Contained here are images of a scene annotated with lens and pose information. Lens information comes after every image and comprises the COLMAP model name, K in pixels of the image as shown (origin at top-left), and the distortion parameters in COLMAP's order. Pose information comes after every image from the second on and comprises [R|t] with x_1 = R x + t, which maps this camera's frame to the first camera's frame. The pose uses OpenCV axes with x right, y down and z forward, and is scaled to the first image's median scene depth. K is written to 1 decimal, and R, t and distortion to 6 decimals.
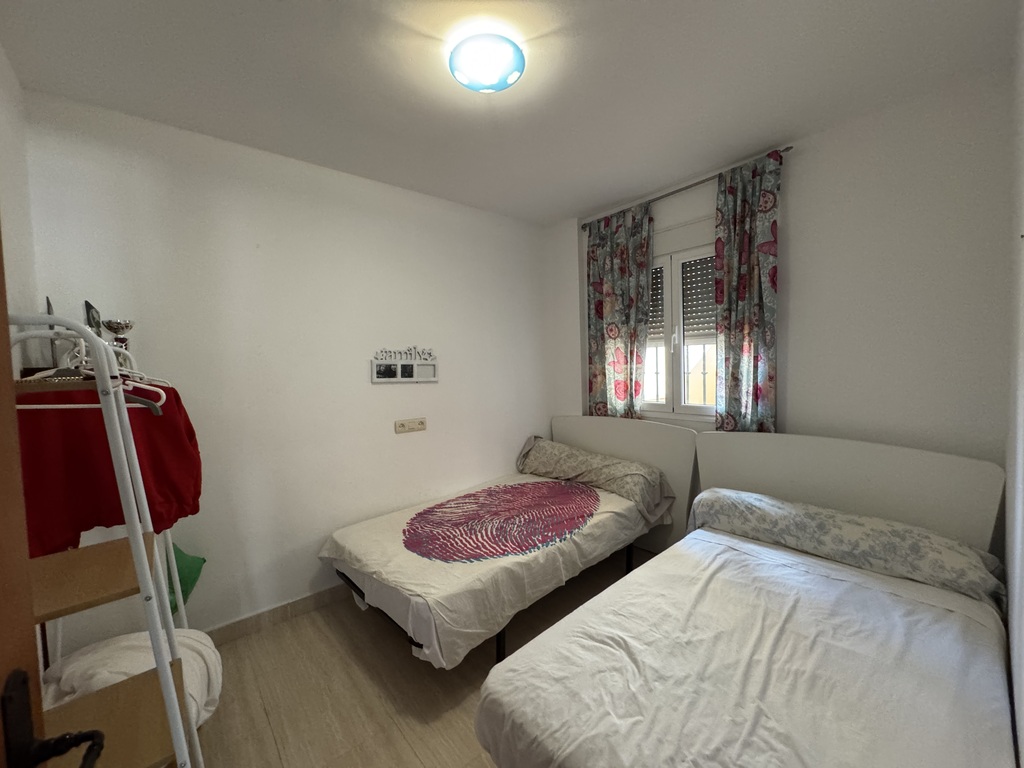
lens RADIAL K [[409.5, 0, 511.1], [0, 409.5, 384.3], [0, 0, 1]] dist [-0.000591, 0.000254]
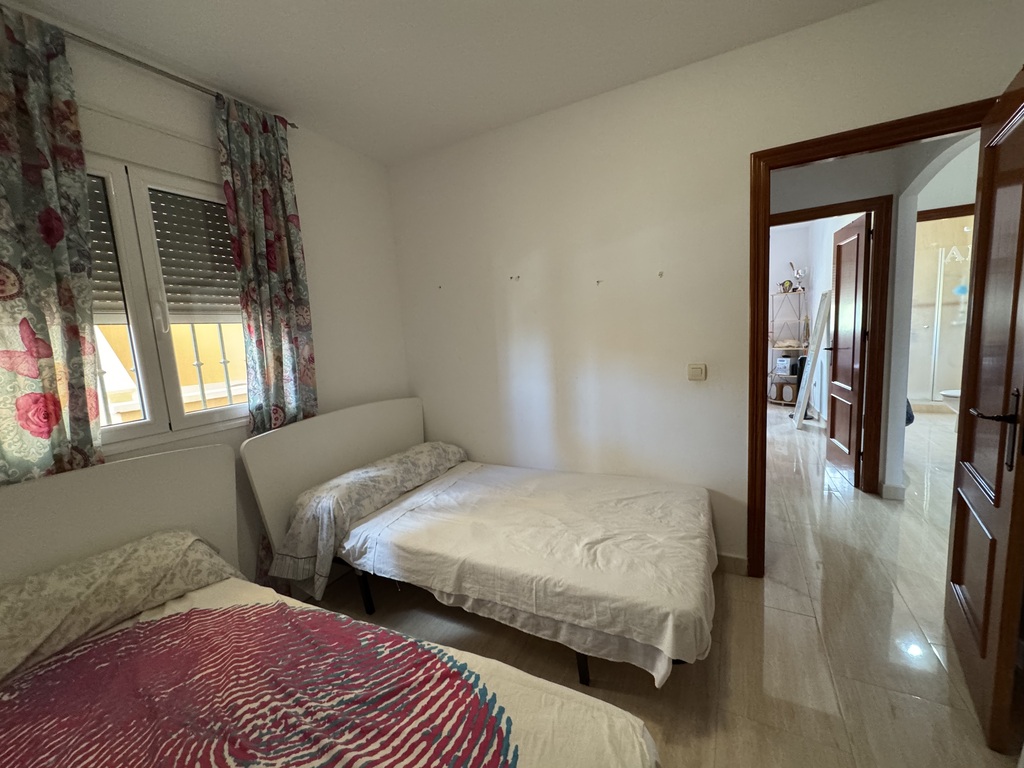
lens RADIAL K [[409.5, 0, 511.1], [0, 409.5, 384.3], [0, 0, 1]] dist [-0.000591, 0.000254]
pose [[-0.355208, -0.067855, 0.932321, -0.432805], [0.117538, 0.986204, 0.116558, -0.015173], [-0.927368, 0.150986, -0.342332, 0.878779]]
